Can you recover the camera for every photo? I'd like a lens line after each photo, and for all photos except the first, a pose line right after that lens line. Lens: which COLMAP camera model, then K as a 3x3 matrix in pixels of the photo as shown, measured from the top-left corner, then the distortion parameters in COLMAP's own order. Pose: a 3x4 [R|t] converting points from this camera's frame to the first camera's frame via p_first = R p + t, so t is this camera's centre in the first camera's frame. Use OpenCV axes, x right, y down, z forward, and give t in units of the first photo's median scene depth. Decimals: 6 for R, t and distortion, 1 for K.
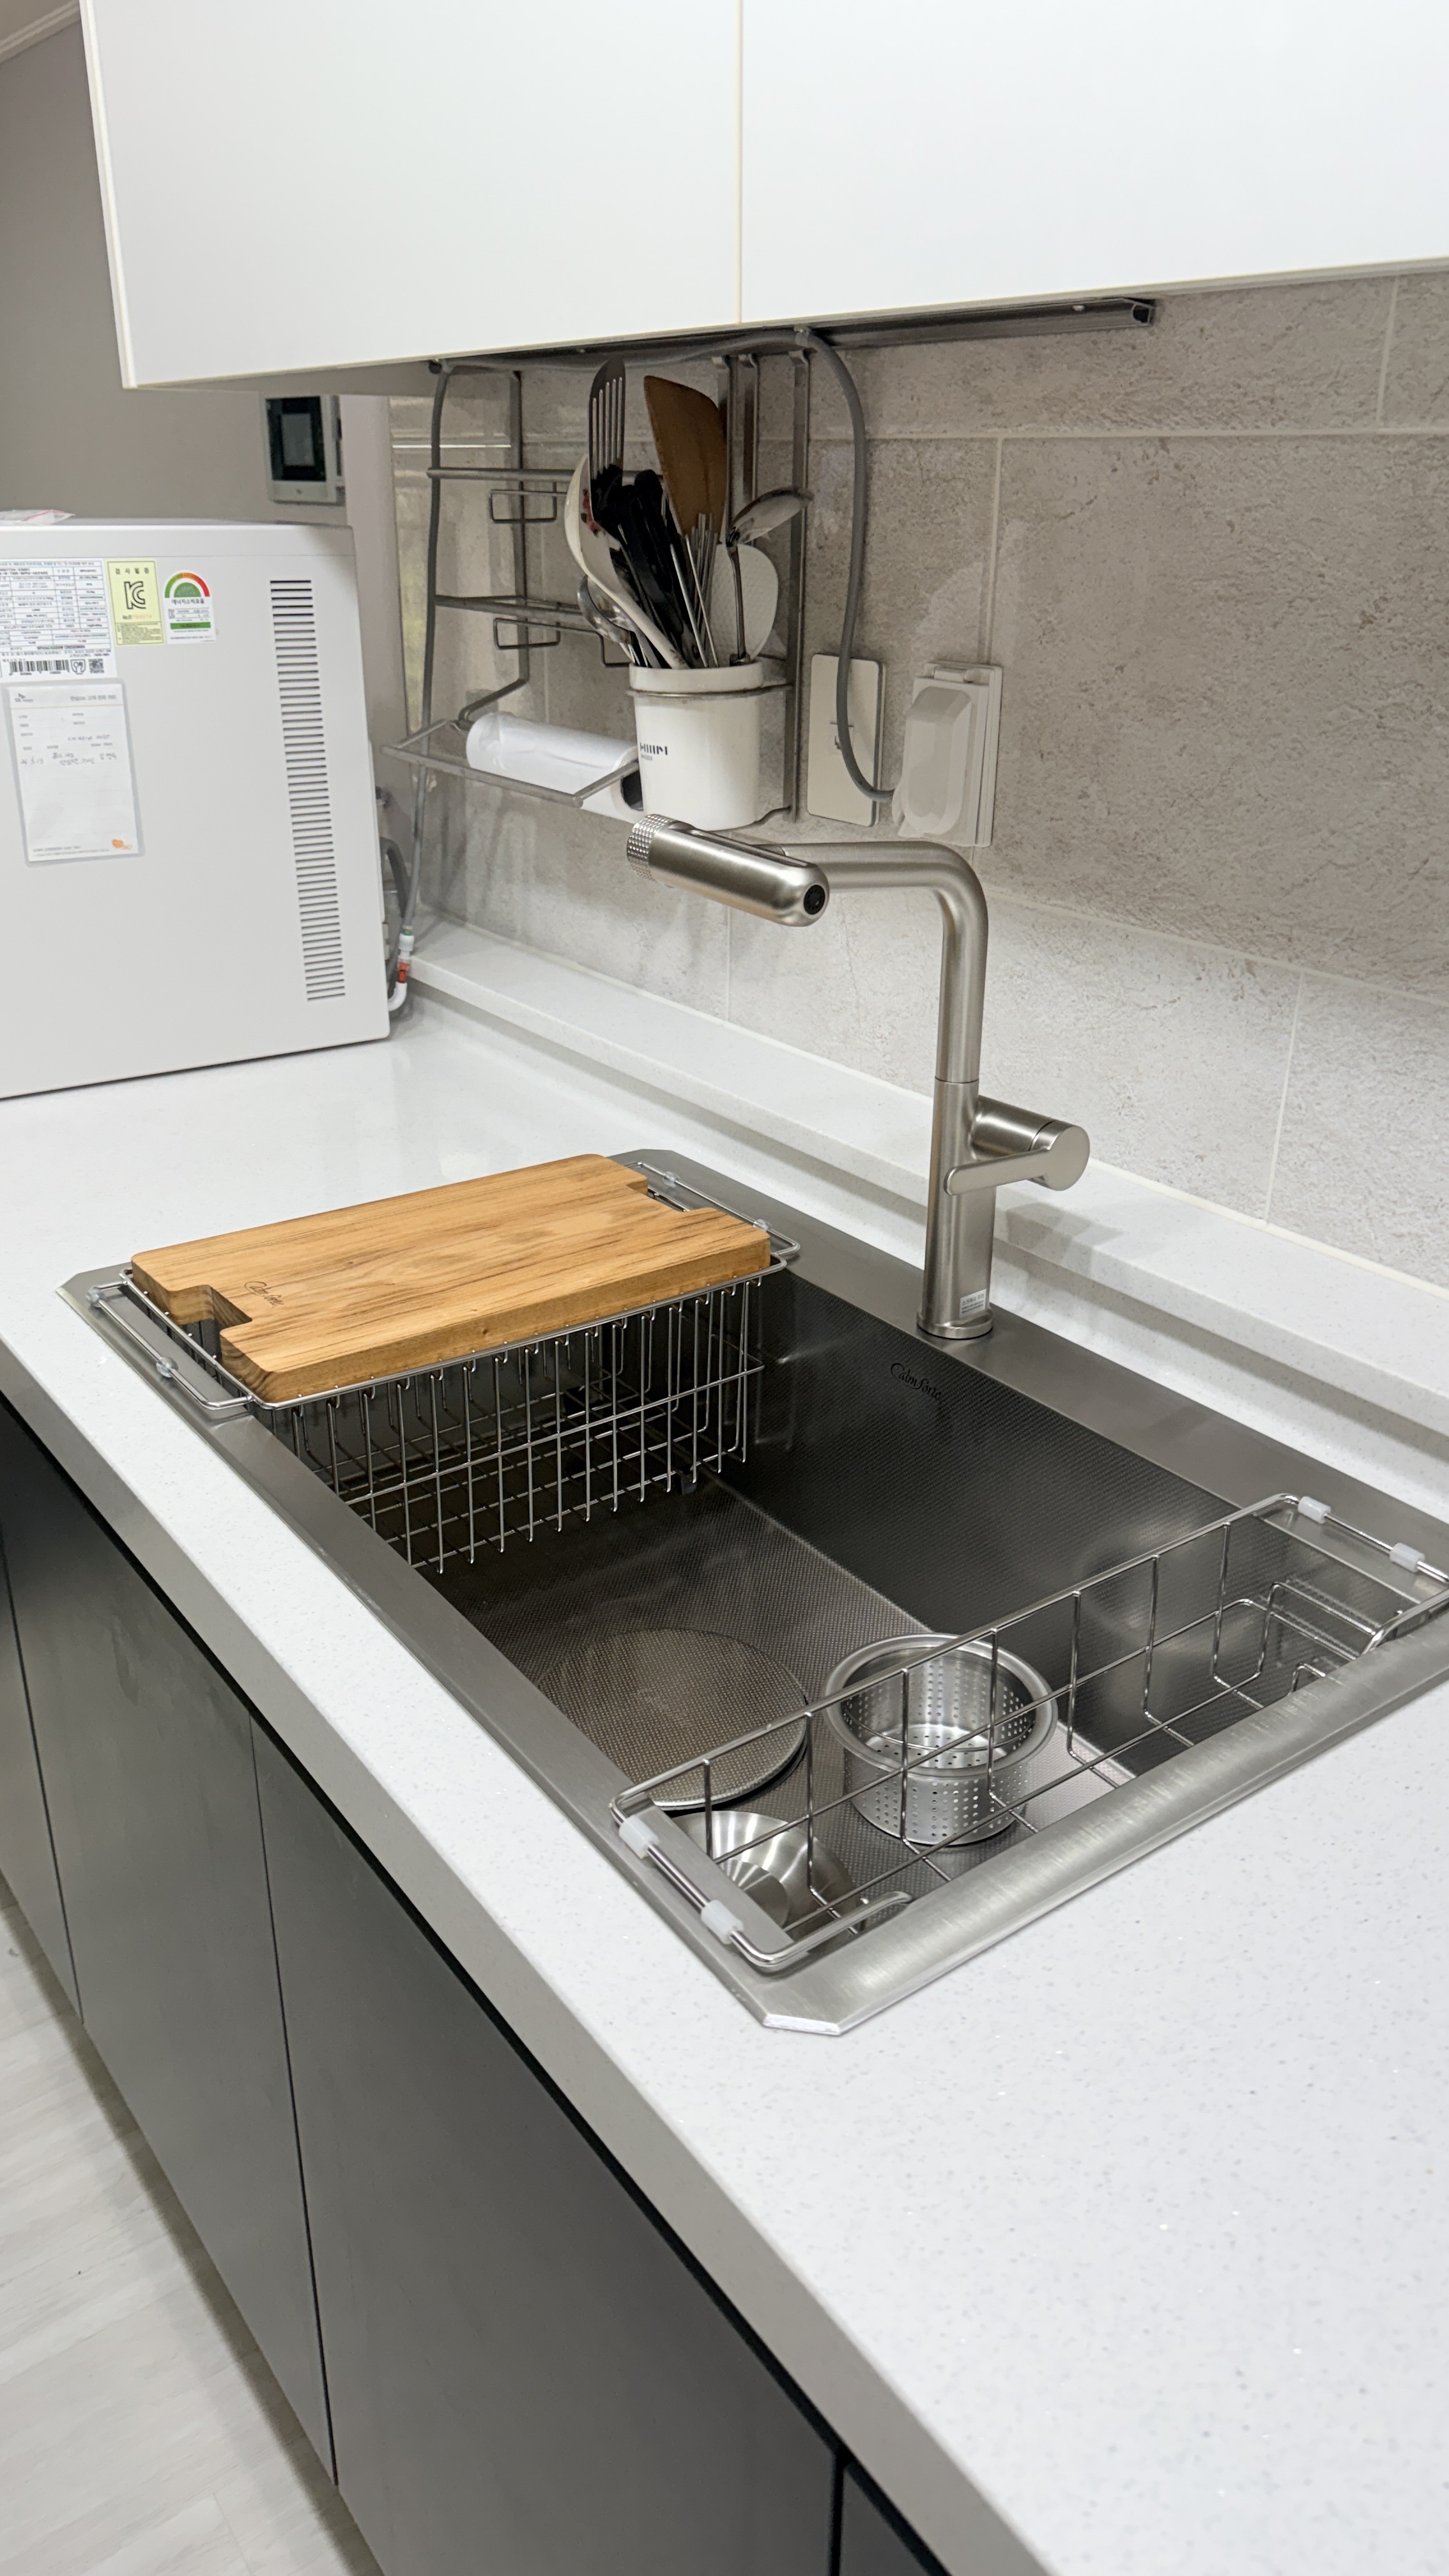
lens RADIAL K [[1831.8, 0, 724.8], [0, 1831.8, 1303.8], [0, 0, 1]] dist [0.040079, -0.067473]
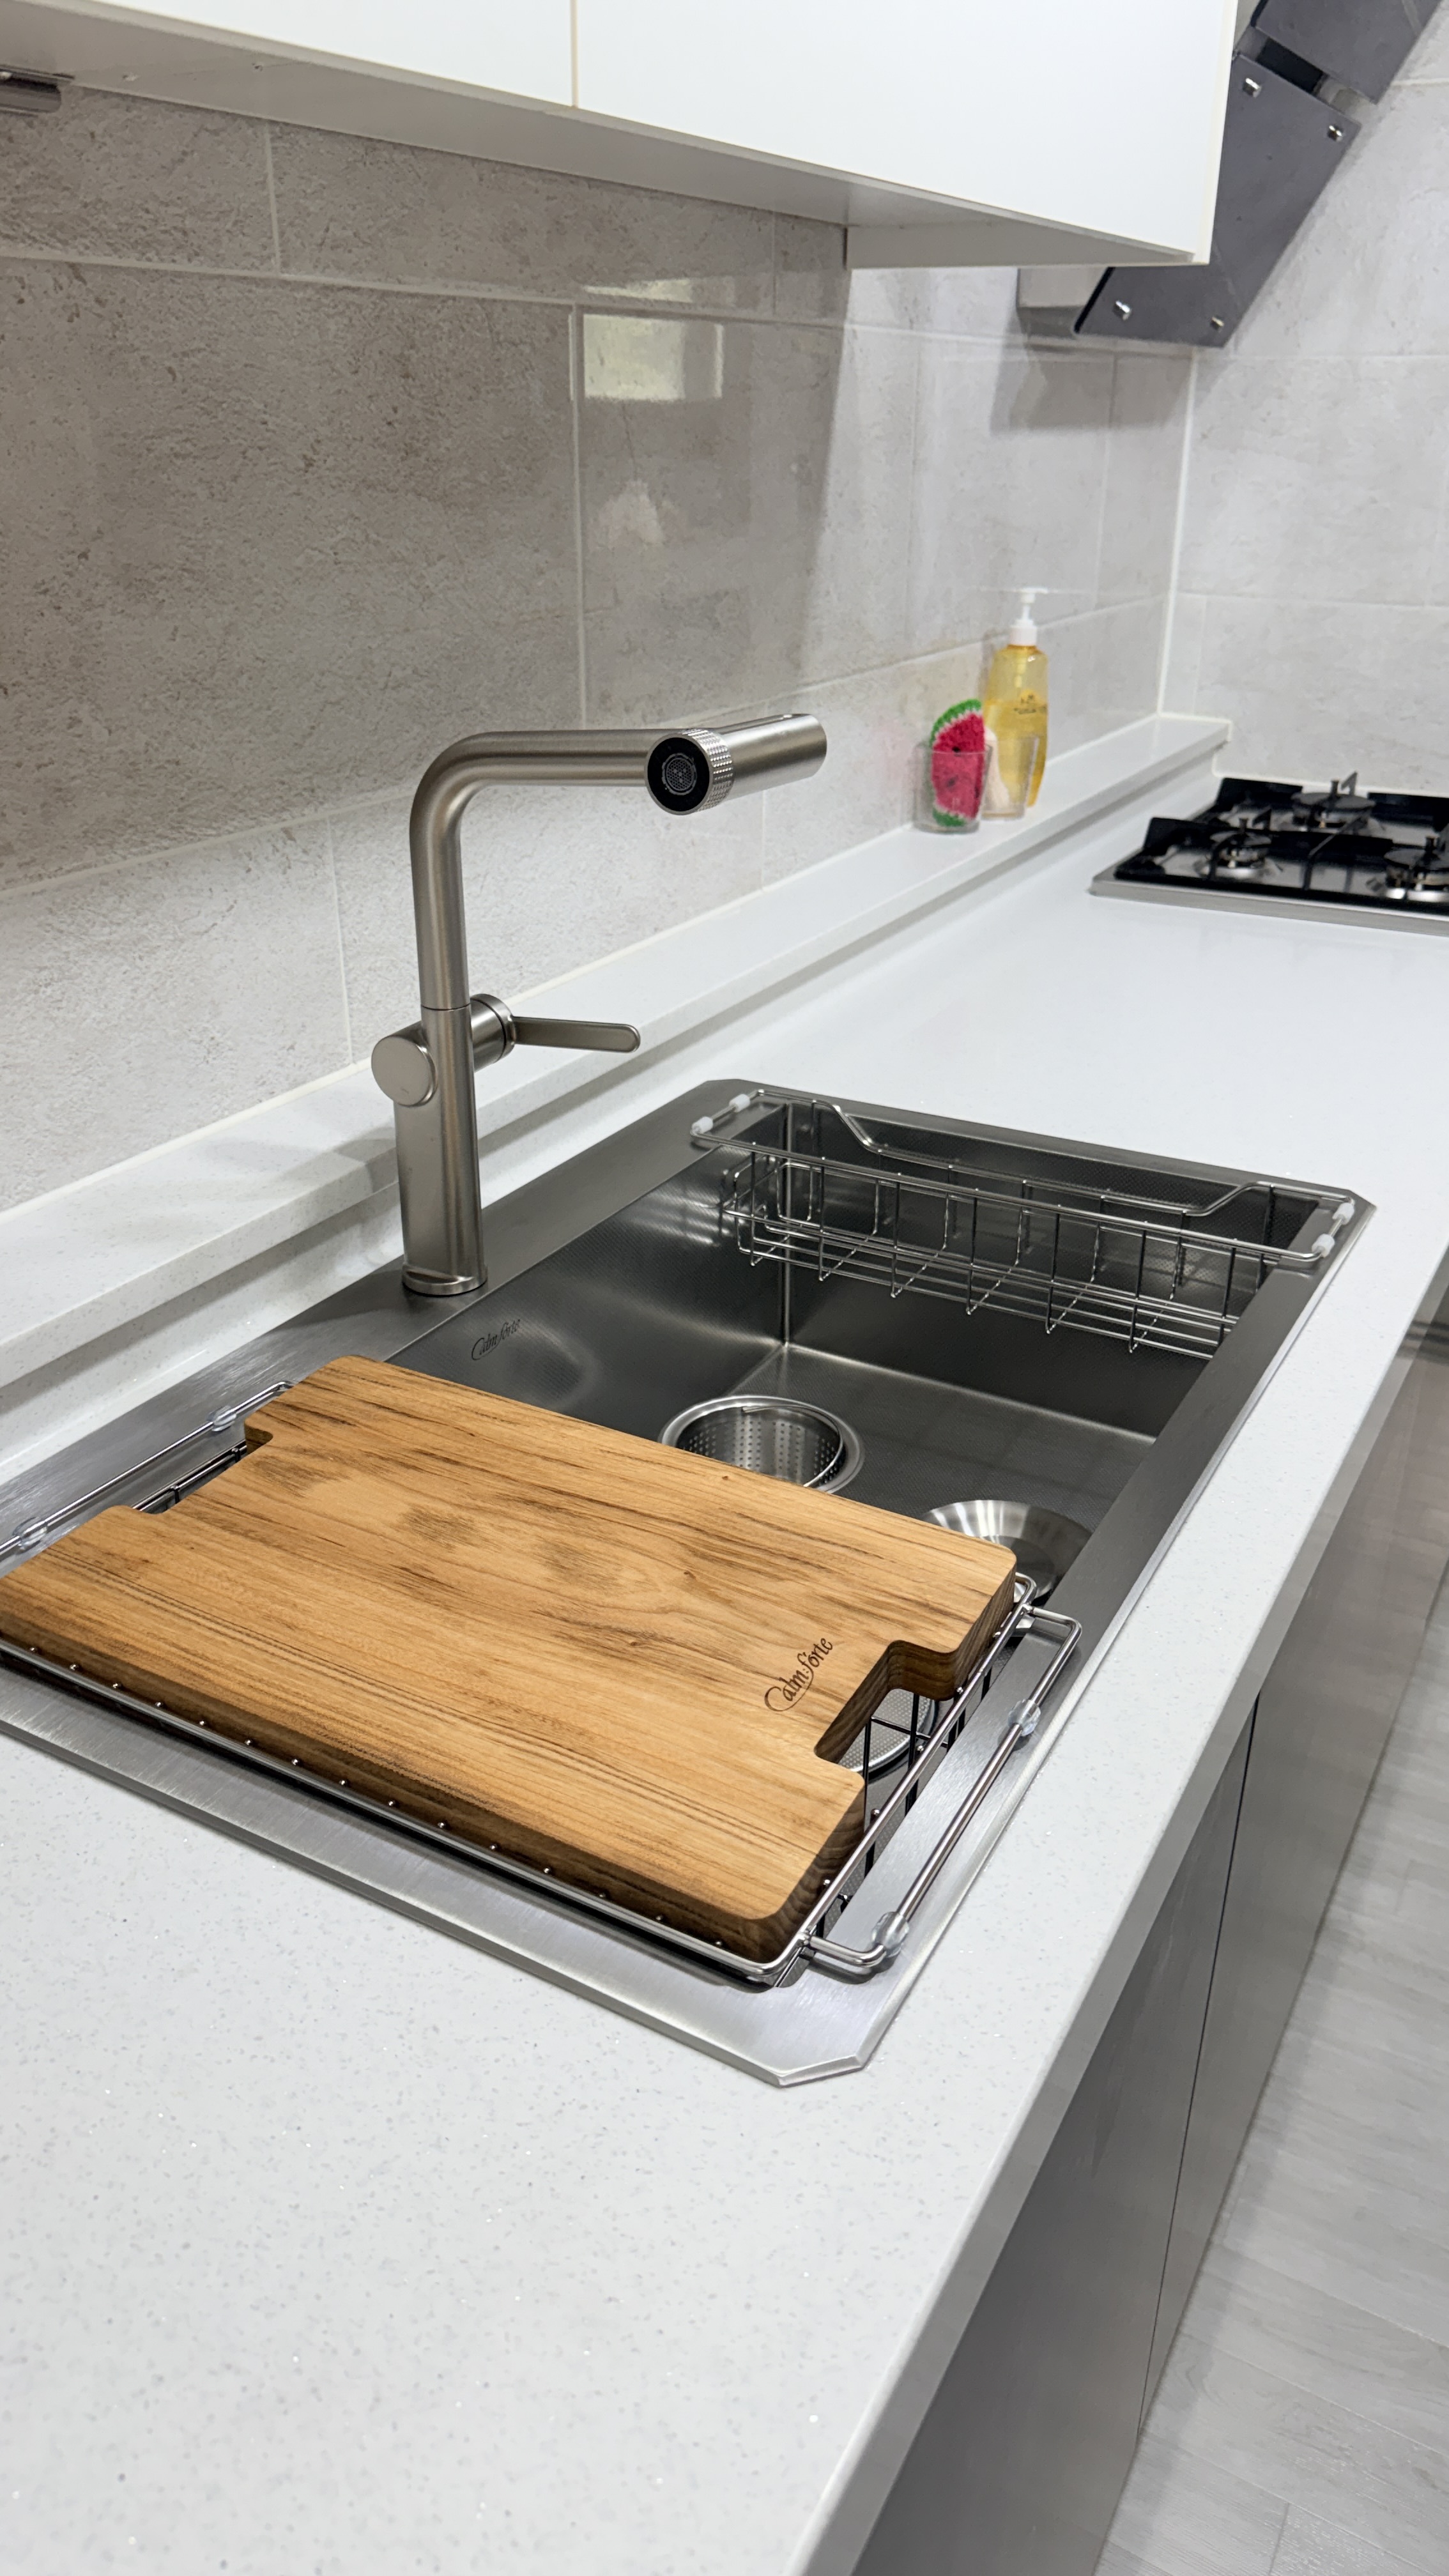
lens RADIAL K [[1831.8, 0, 729.6], [0, 1831.8, 1274.6], [0, 0, 1]] dist [0.040079, -0.067473]
pose [[-0.415844, -0.400512, 0.816495, -0.665588], [0.359537, 0.752262, 0.552118, -0.436695], [-0.835348, 0.523155, -0.168825, 1.030148]]
